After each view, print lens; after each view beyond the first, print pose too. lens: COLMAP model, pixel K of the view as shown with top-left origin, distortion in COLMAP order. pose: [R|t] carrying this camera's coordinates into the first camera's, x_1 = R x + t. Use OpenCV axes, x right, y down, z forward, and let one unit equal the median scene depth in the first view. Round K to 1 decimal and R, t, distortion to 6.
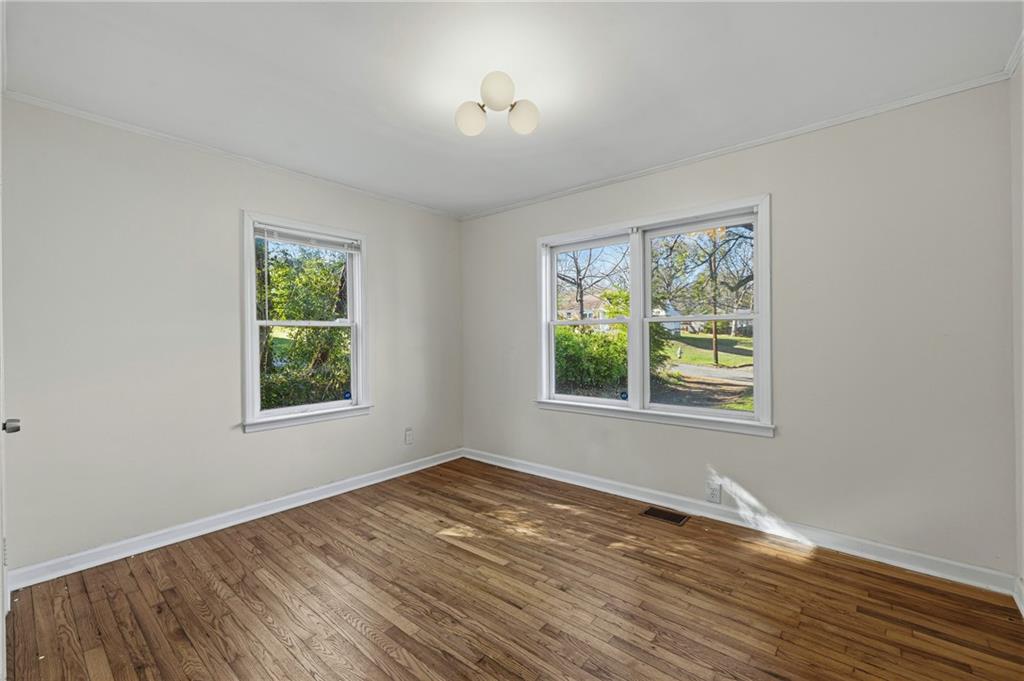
lens RADIAL K [[425.1, 0, 510.6], [0, 425.1, 337.1], [0, 0, 1]] dist [0.000345, -0.000003]
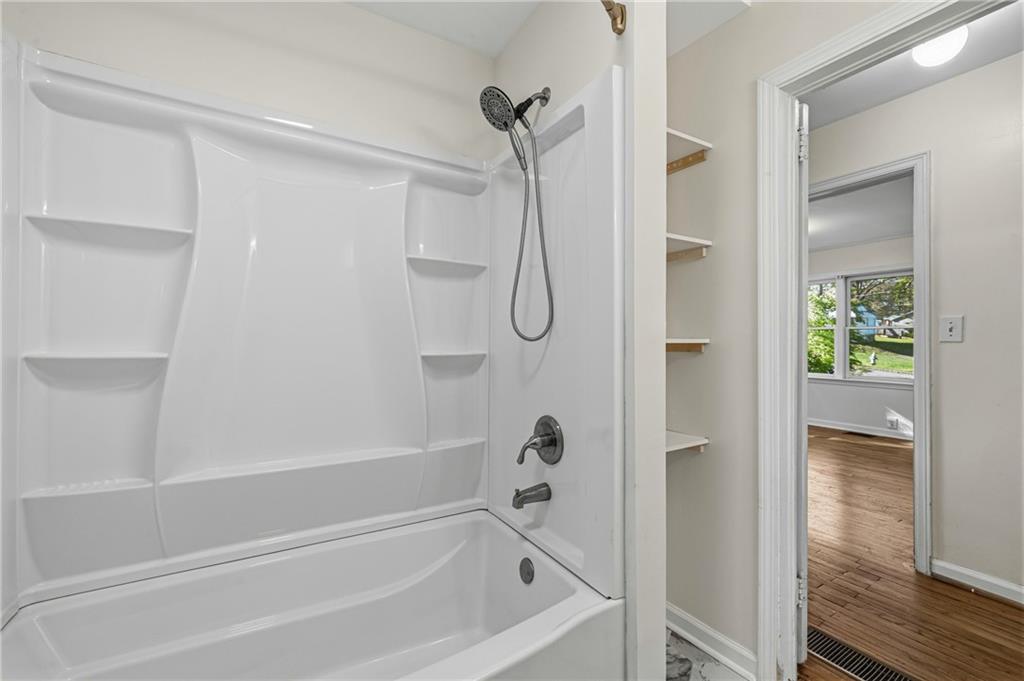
lens RADIAL K [[425.1, 0, 510.6], [0, 425.1, 337.1], [0, 0, 1]] dist [0.000345, -0.000003]
pose [[0.946144, 0.012218, -0.323514, -0.069178], [-0.013129, 0.999914, -0.000632, 0.002406], [0.323479, 0.004845, 0.946223, -0.179520]]
